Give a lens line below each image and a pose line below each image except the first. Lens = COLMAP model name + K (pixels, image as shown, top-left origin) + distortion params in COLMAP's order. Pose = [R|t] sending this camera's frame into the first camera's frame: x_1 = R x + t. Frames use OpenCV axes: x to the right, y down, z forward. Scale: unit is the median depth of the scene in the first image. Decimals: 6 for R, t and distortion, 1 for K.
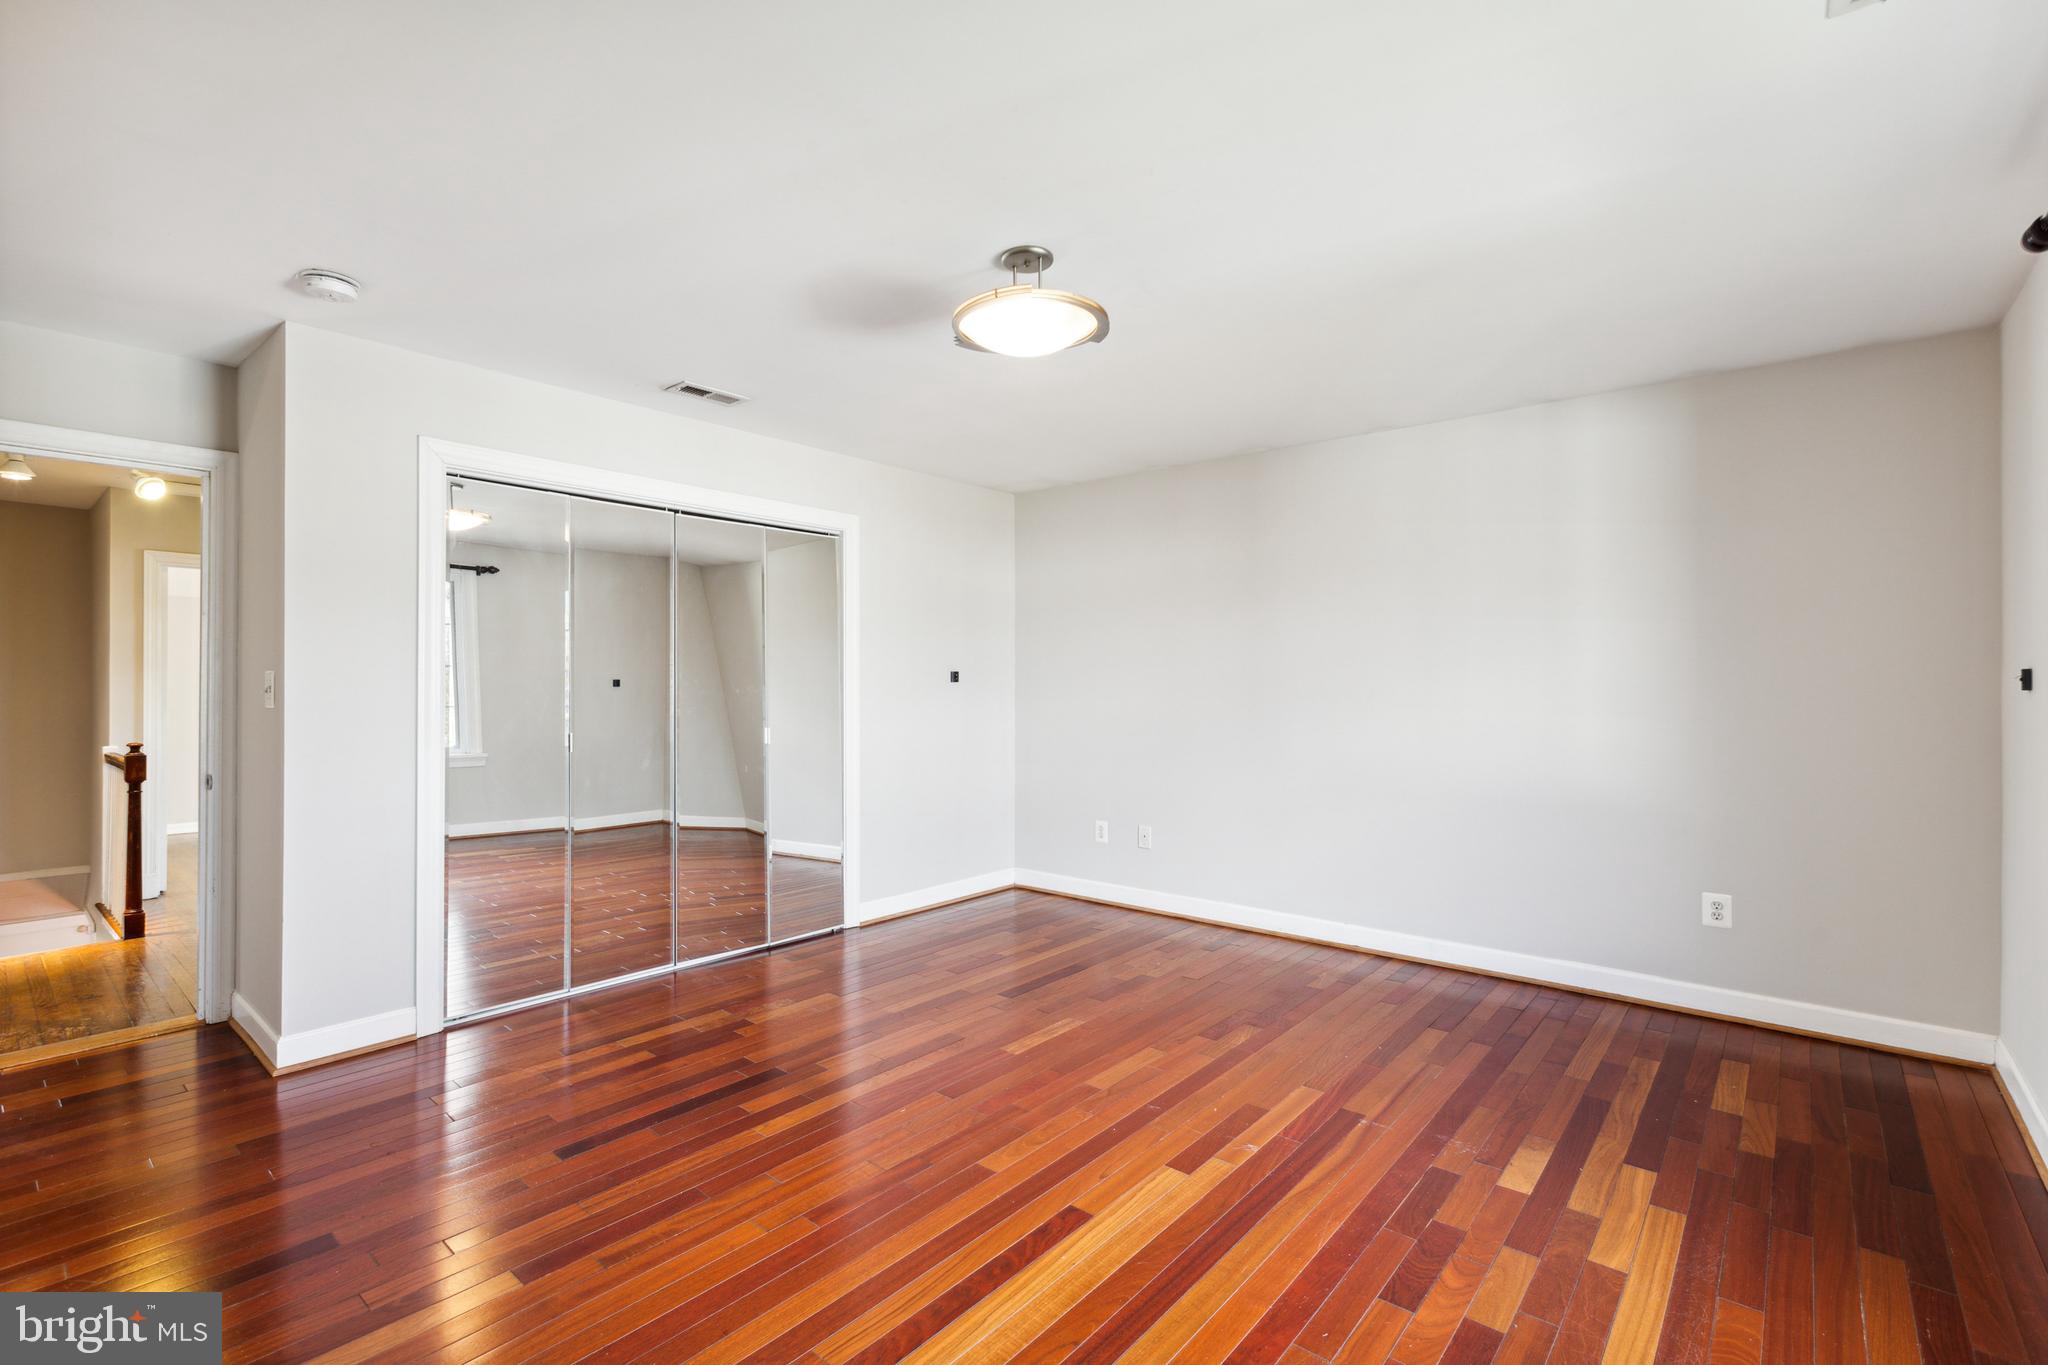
lens RADIAL K [[926.3, 0, 1027.1], [0, 926.3, 683.7], [0, 0, 1]] dist [-0.000796, -0.000109]
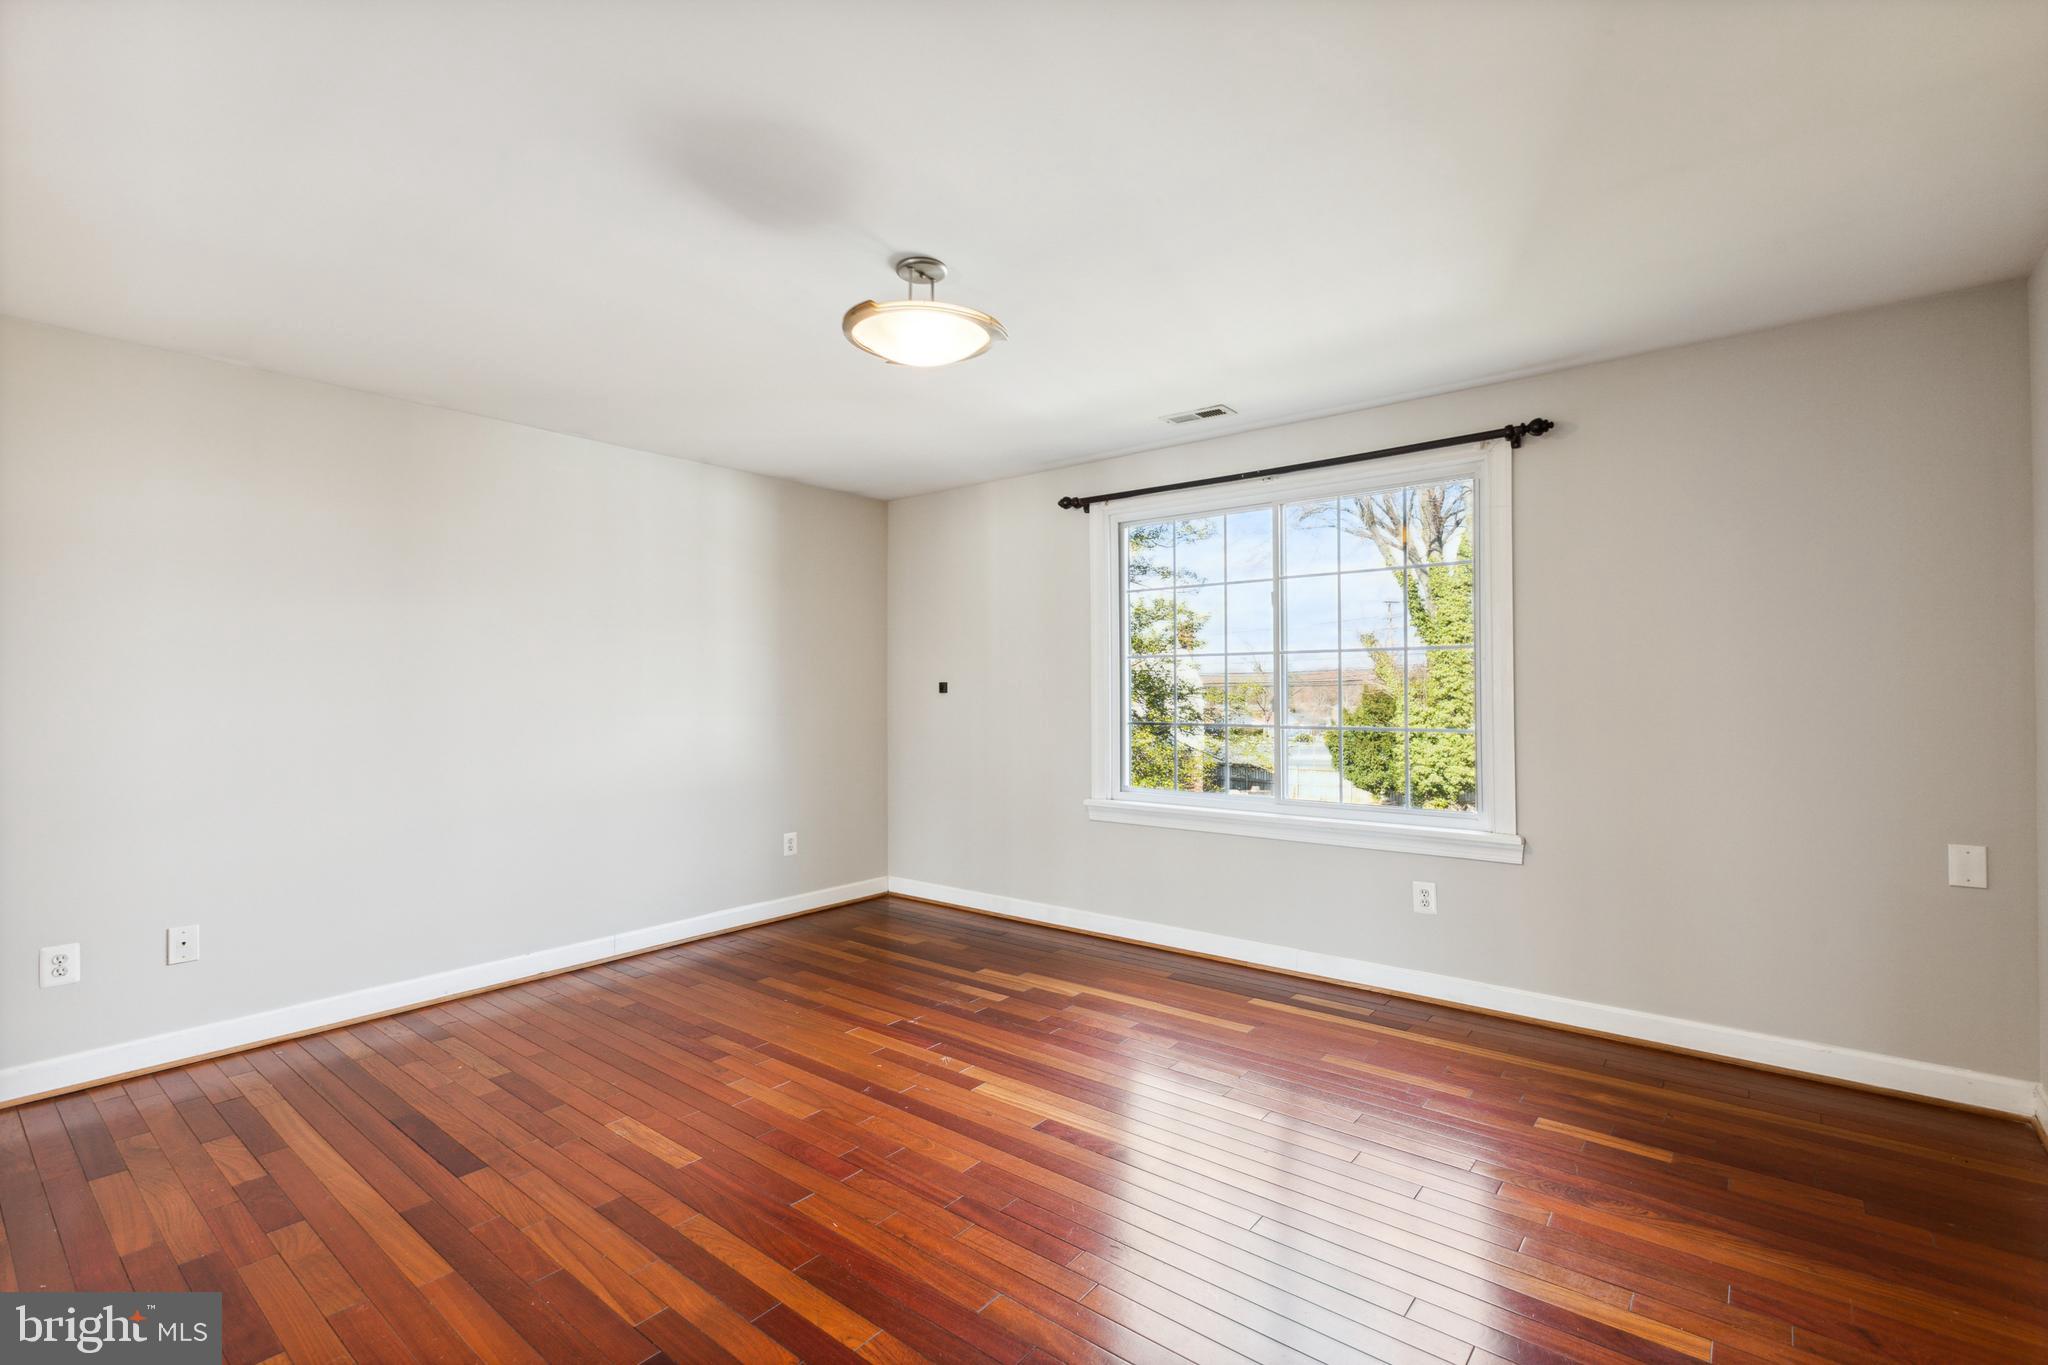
lens RADIAL K [[926.3, 0, 1029.6], [0, 926.3, 677.0], [0, 0, 1]] dist [-0.000796, -0.000109]
pose [[-0.027296, 0.007751, 0.999597, -0.705563], [0.005064, 0.999958, -0.007615, -0.007324], [-0.999615, 0.004854, -0.027334, 0.628538]]
